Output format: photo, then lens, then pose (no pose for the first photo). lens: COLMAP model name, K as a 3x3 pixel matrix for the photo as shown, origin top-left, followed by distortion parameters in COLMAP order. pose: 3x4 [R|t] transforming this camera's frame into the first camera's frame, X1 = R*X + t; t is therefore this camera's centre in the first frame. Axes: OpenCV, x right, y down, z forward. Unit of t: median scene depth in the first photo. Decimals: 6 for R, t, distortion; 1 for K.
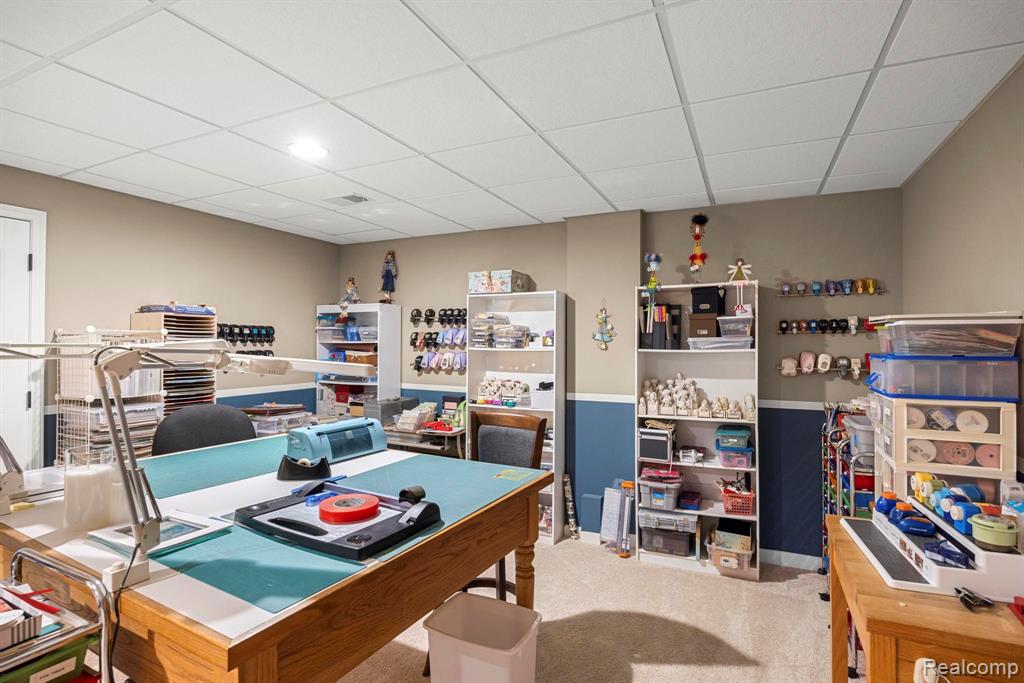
lens RADIAL K [[501.1, 0, 511.7], [0, 501.1, 339.8], [0, 0, 1]] dist [-0.005488, -0.002381]
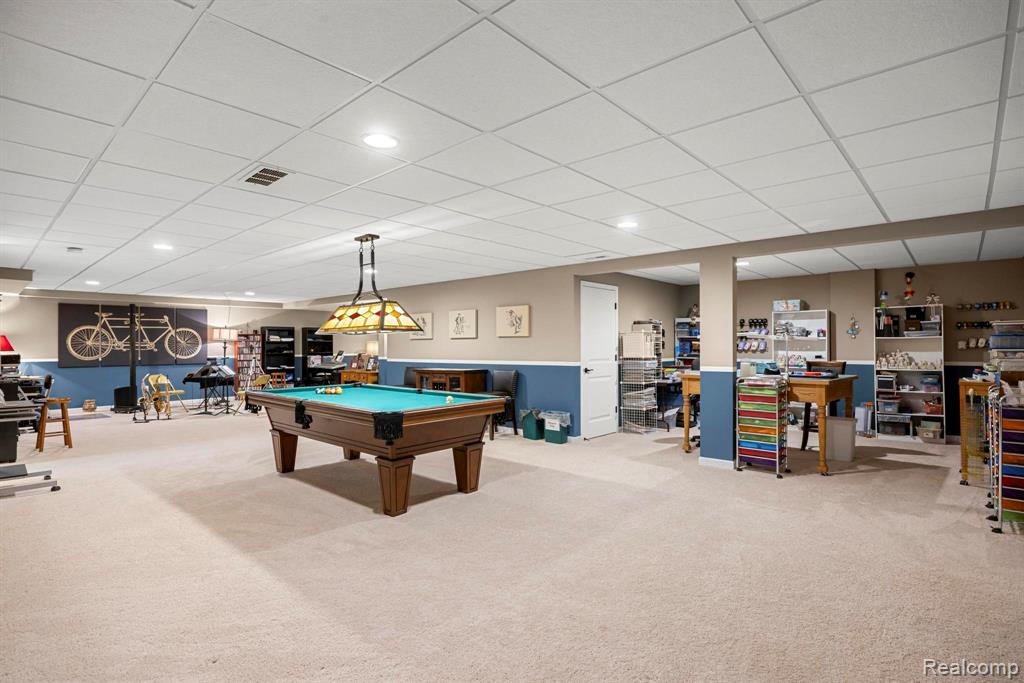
lens RADIAL K [[501.1, 0, 512.4], [0, 501.1, 339.8], [0, 0, 1]] dist [-0.005488, -0.002381]
pose [[0.961407, -0.009582, -0.274962, -0.638180], [0.007867, 0.999942, -0.007339, 0.032443], [0.275016, 0.004893, 0.961427, -1.432100]]
